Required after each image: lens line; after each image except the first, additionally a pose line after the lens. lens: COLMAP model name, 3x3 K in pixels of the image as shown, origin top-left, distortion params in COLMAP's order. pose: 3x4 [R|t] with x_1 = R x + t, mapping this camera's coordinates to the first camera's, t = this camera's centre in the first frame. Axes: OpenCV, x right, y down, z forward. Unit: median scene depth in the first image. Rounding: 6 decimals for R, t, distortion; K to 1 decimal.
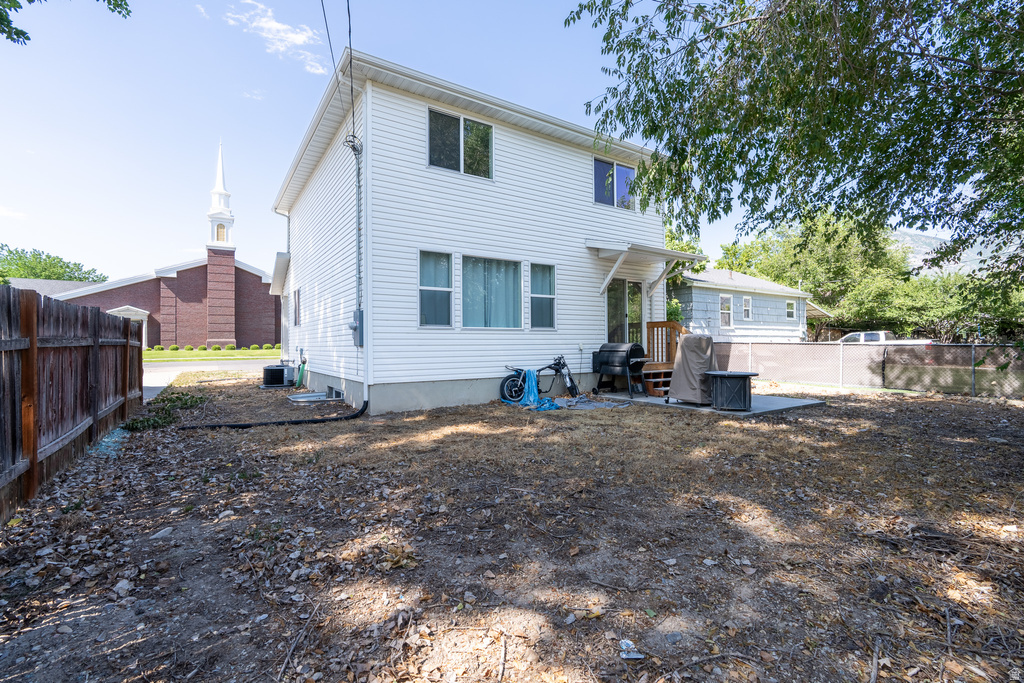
lens RADIAL K [[464.7, 0, 510.8], [0, 464.7, 362.7], [0, 0, 1]] dist [-0.002777, -0.000016]
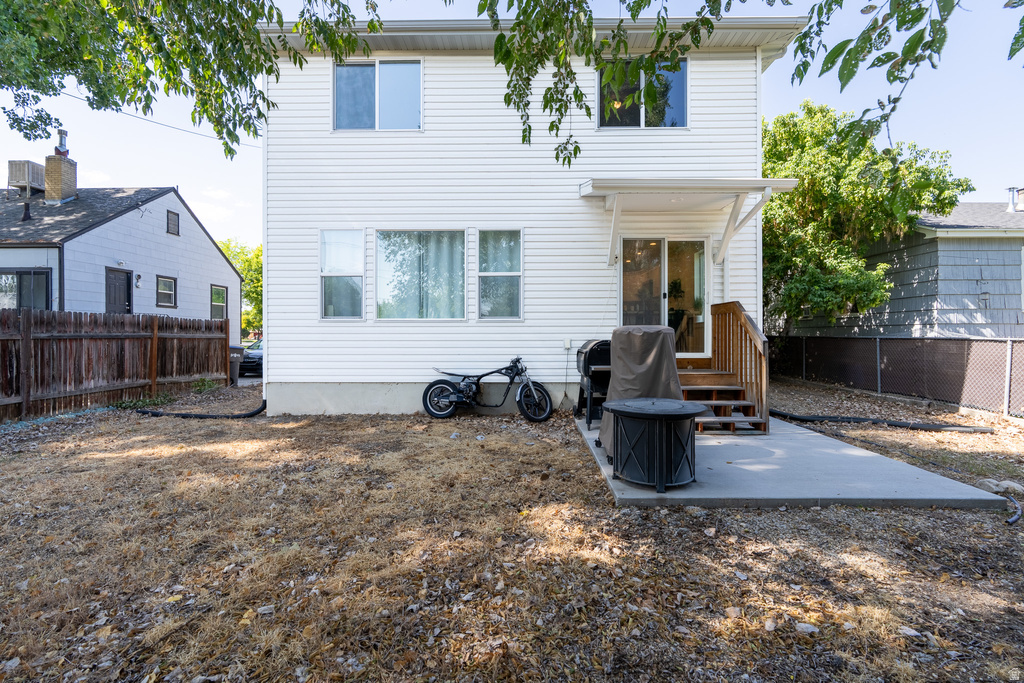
lens RADIAL K [[501.4, 0, 512.0], [0, 501.4, 358.1], [0, 0, 1]] dist [-0.000197, -0.000106]
pose [[0.817428, 0.028340, -0.575333, 0.540455], [-0.027221, 0.999574, 0.010563, -0.021103], [0.575387, 0.007027, 0.817851, 0.373239]]
